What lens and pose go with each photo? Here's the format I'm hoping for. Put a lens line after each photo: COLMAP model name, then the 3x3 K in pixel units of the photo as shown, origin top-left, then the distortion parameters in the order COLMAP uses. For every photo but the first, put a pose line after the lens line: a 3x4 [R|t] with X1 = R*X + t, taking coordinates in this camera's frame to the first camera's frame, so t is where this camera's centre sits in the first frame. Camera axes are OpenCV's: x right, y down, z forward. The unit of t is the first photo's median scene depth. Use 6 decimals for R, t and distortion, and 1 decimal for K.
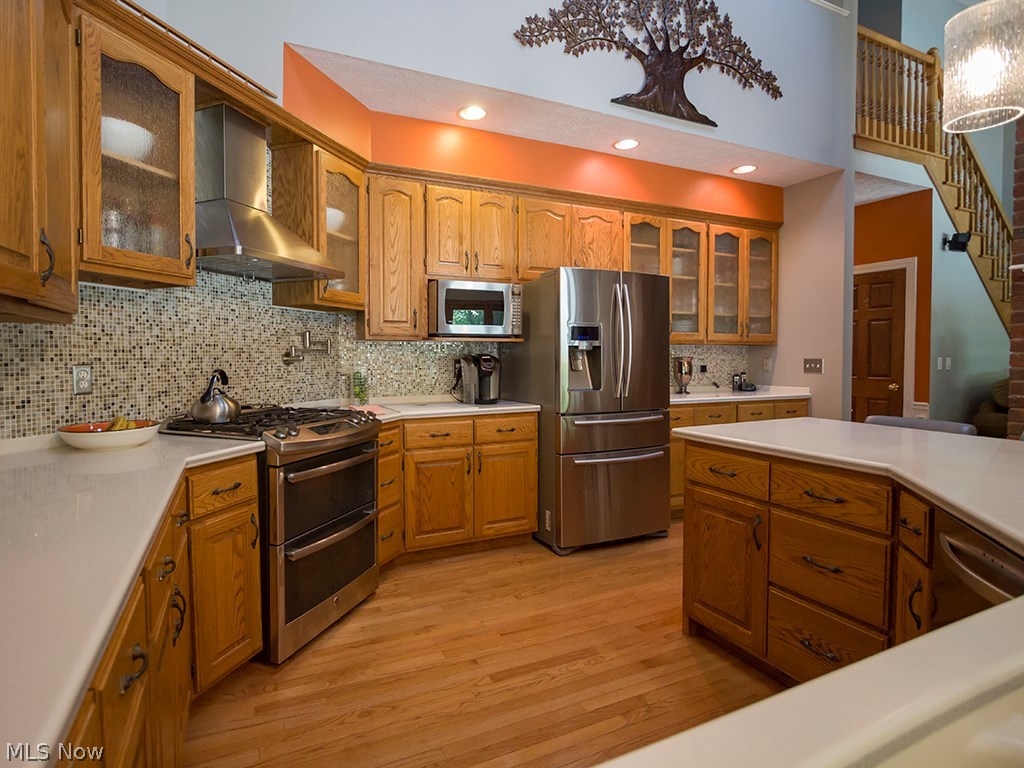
lens RADIAL K [[516.5, 0, 466.3], [0, 516.5, 369.4], [0, 0, 1]] dist [-0.001939, -0.000613]
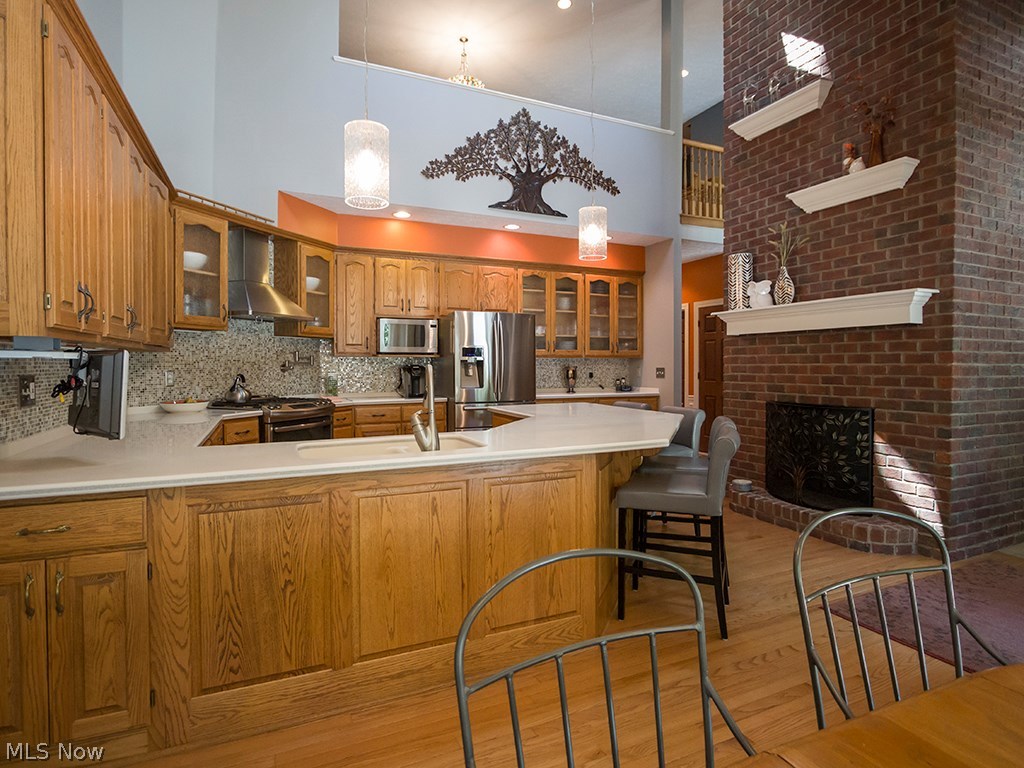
lens RADIAL K [[537.9, 0, 511.1], [0, 537.9, 370.7], [0, 0, 1]] dist [-0.003329, 0.000085]
pose [[0.999986, -0.000367, 0.005208, 0.332705], [0.000445, 0.999888, -0.014935, 0.012034], [-0.005202, 0.014937, 0.999875, -0.642375]]
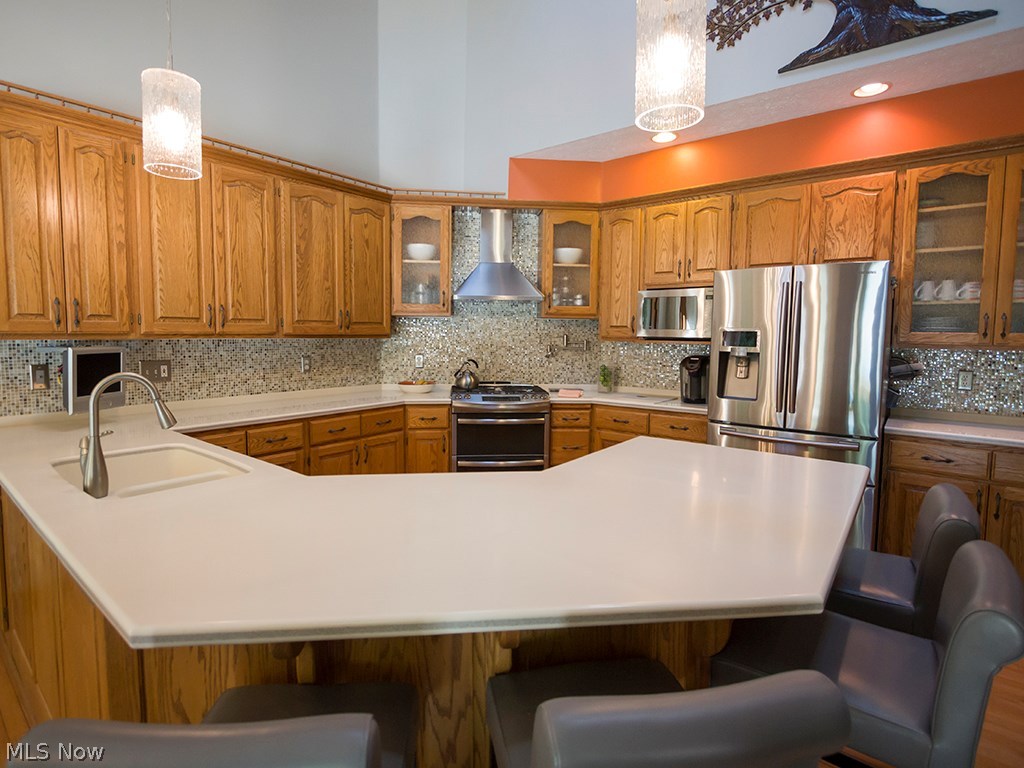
lens RADIAL K [[537.9, 0, 511.1], [0, 537.9, 370.7], [0, 0, 1]] dist [-0.003329, 0.000085]
pose [[0.457746, 0.070151, -0.886311, 0.889625], [-0.033579, 0.997535, 0.061612, -0.057156], [0.888448, 0.001558, 0.458974, 0.178798]]
